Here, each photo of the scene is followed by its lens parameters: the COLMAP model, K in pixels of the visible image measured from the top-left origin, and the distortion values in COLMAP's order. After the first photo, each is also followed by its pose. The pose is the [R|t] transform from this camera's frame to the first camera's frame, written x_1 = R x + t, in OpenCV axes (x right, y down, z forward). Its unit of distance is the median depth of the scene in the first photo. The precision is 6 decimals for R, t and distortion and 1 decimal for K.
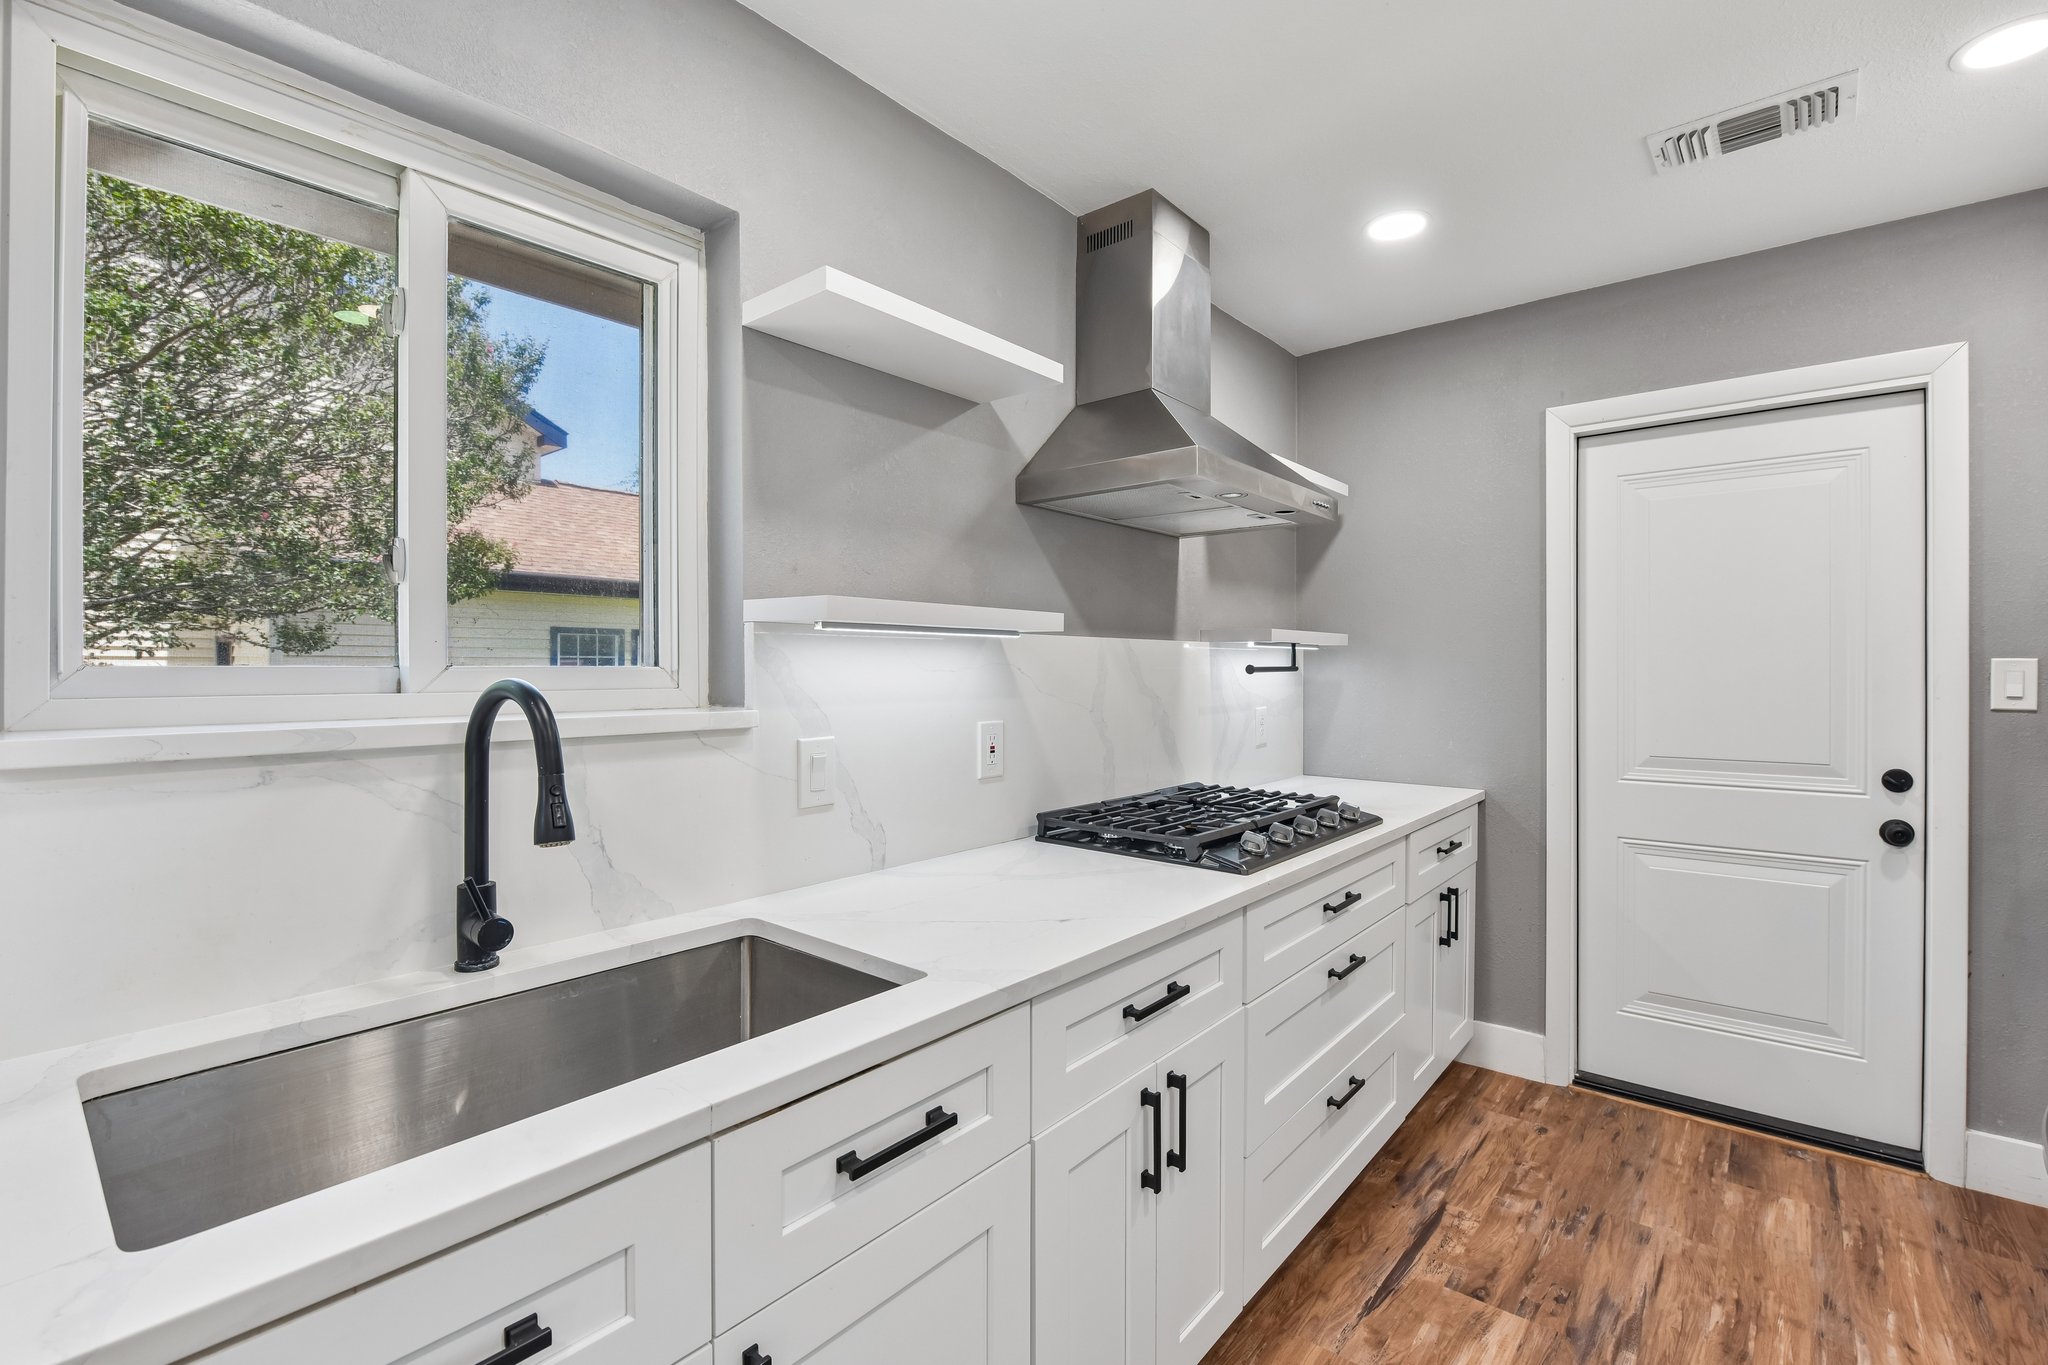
lens RADIAL K [[904.3, 0, 1021.6], [0, 904.3, 635.6], [0, 0, 1]] dist [-0.009664, -0.001467]
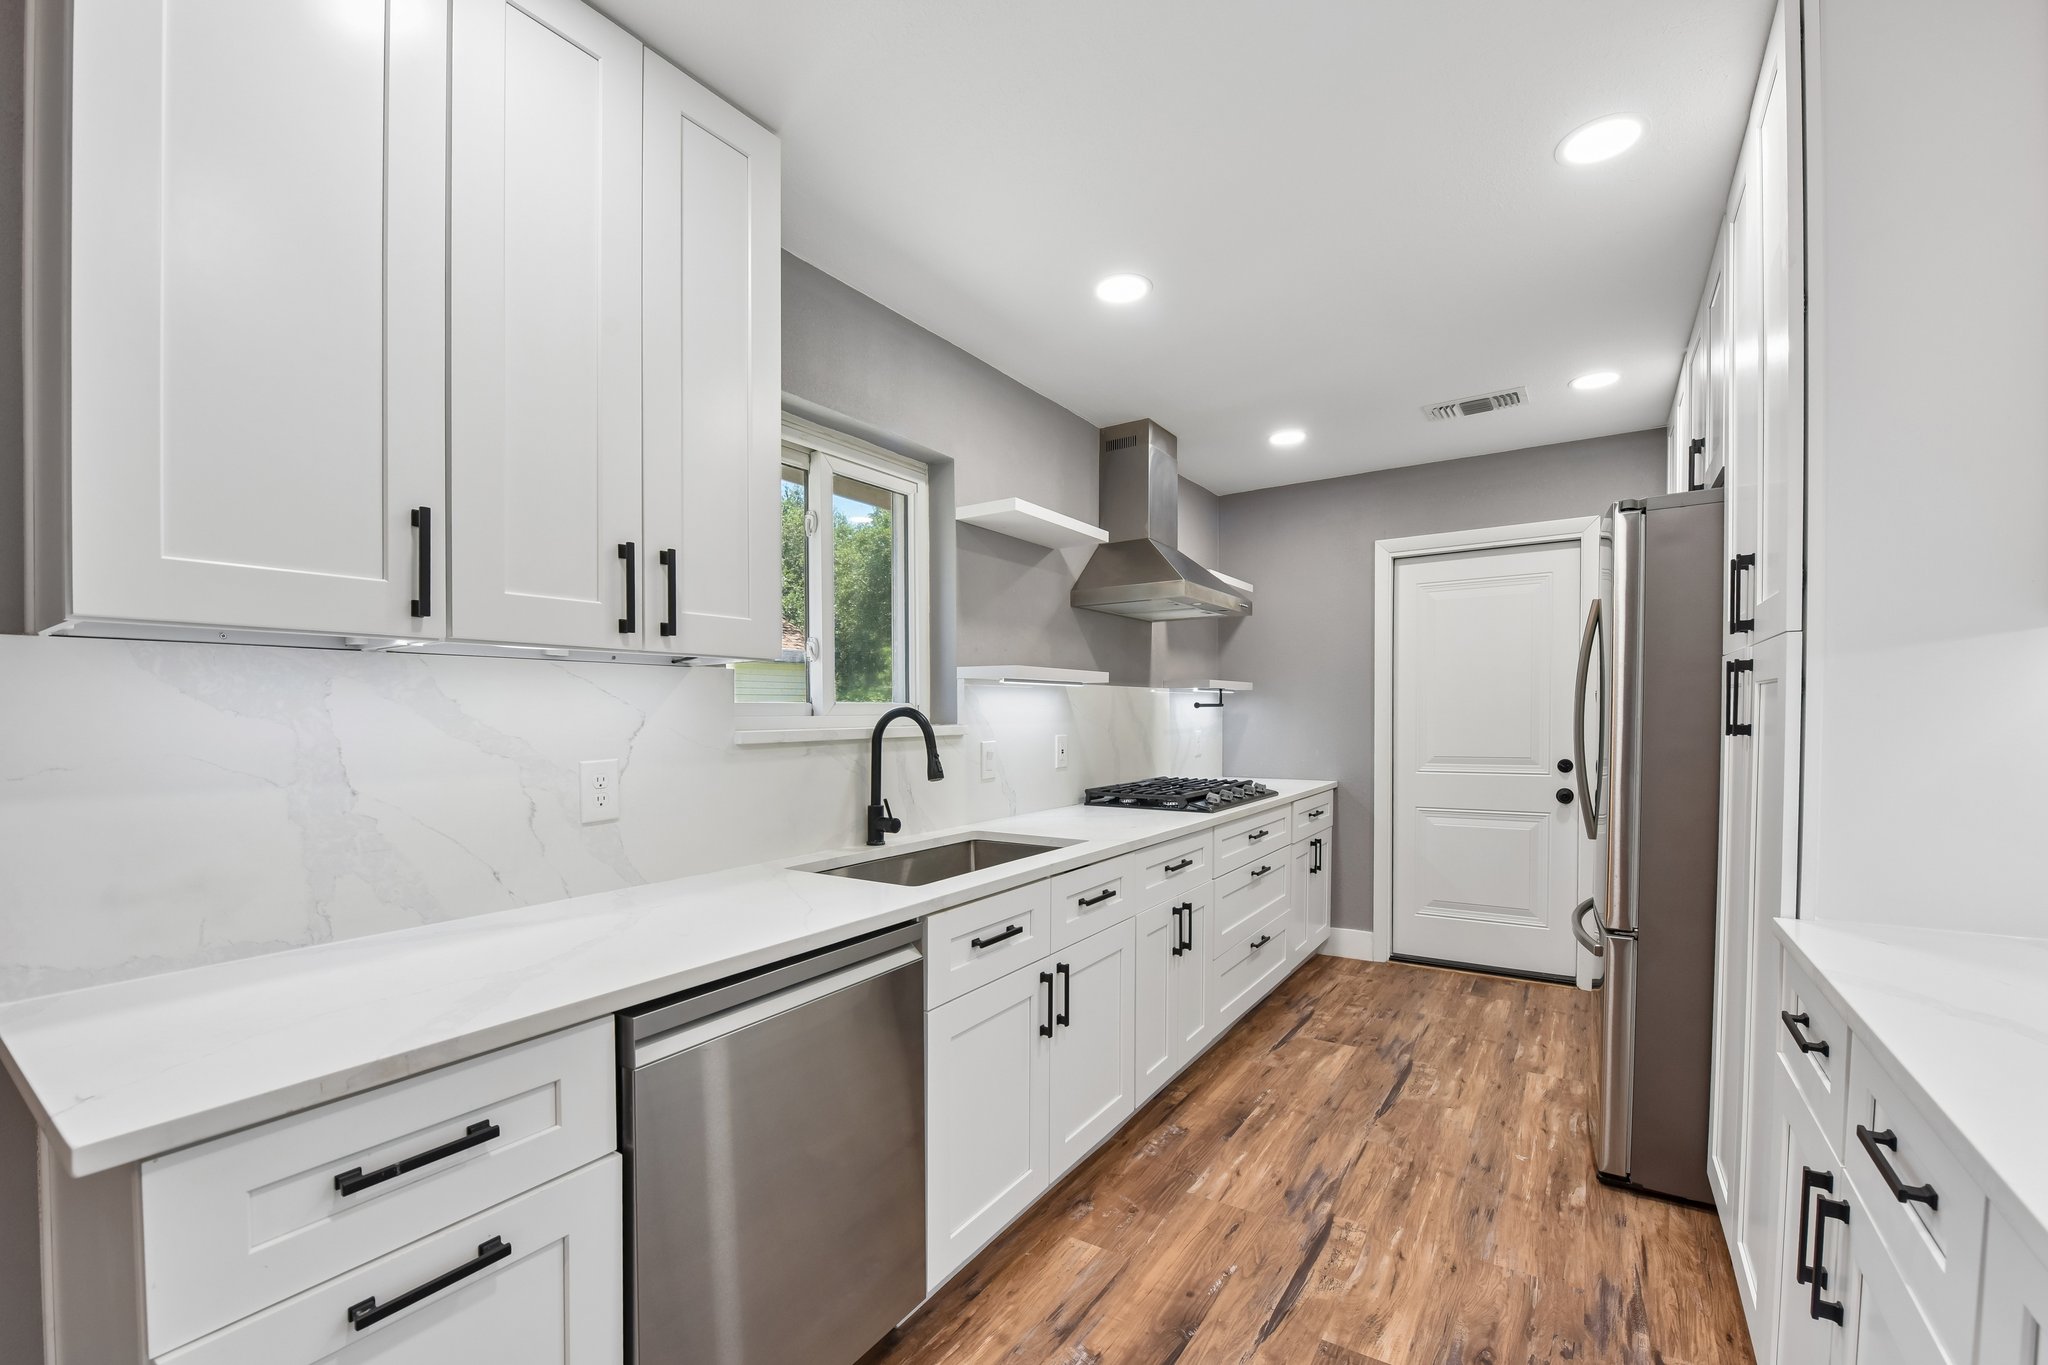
lens RADIAL K [[838.9, 0, 1026.0], [0, 838.9, 711.4], [0, 0, 1]] dist [-0.000638, 0.000055]
pose [[0.993718, -0.010378, 0.111427, -0.257924], [0.006862, 0.999468, 0.031885, -0.001401], [-0.111699, -0.030920, 0.993261, -0.533852]]
